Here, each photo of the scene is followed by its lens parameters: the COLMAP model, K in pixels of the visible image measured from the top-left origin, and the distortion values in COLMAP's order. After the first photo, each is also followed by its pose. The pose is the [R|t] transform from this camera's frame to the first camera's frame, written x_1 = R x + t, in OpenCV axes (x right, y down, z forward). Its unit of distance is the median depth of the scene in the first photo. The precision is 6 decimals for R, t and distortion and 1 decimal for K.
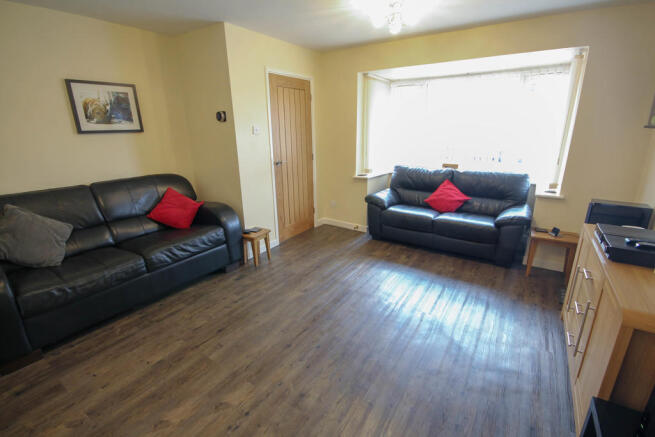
lens RADIAL K [[302.7, 0, 331.2], [0, 302.7, 219.7], [0, 0, 1]] dist [0.005822, -0.011302]
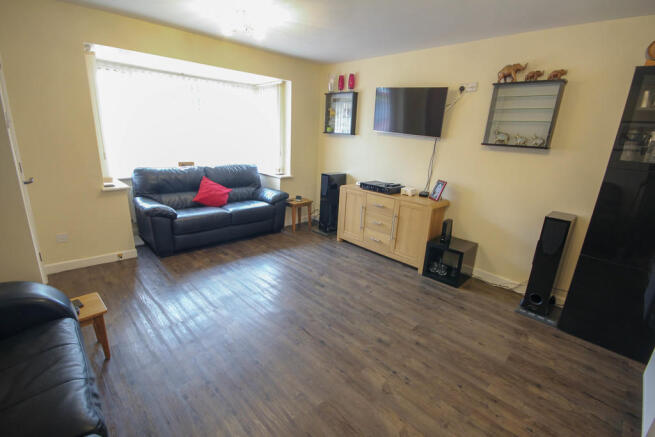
lens RADIAL K [[302.7, 0, 331.2], [0, 302.7, 219.7], [0, 0, 1]] dist [0.005822, -0.011302]
pose [[0.213372, -0.253103, 0.943616, -0.646190], [0.234874, 0.950821, 0.201925, -0.117268], [-0.948318, 0.178546, 0.262326, 0.400804]]
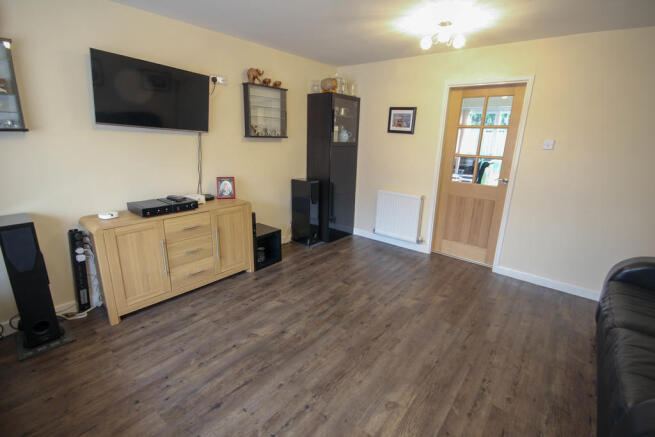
lens RADIAL K [[302.7, 0, 331.2], [0, 302.7, 219.7], [0, 0, 1]] dist [0.005822, -0.011302]
pose [[-0.994251, -0.049094, 0.095159, -0.010058], [0.010201, 0.841225, 0.540588, -0.355664], [-0.106590, 0.538451, -0.835888, 1.139205]]
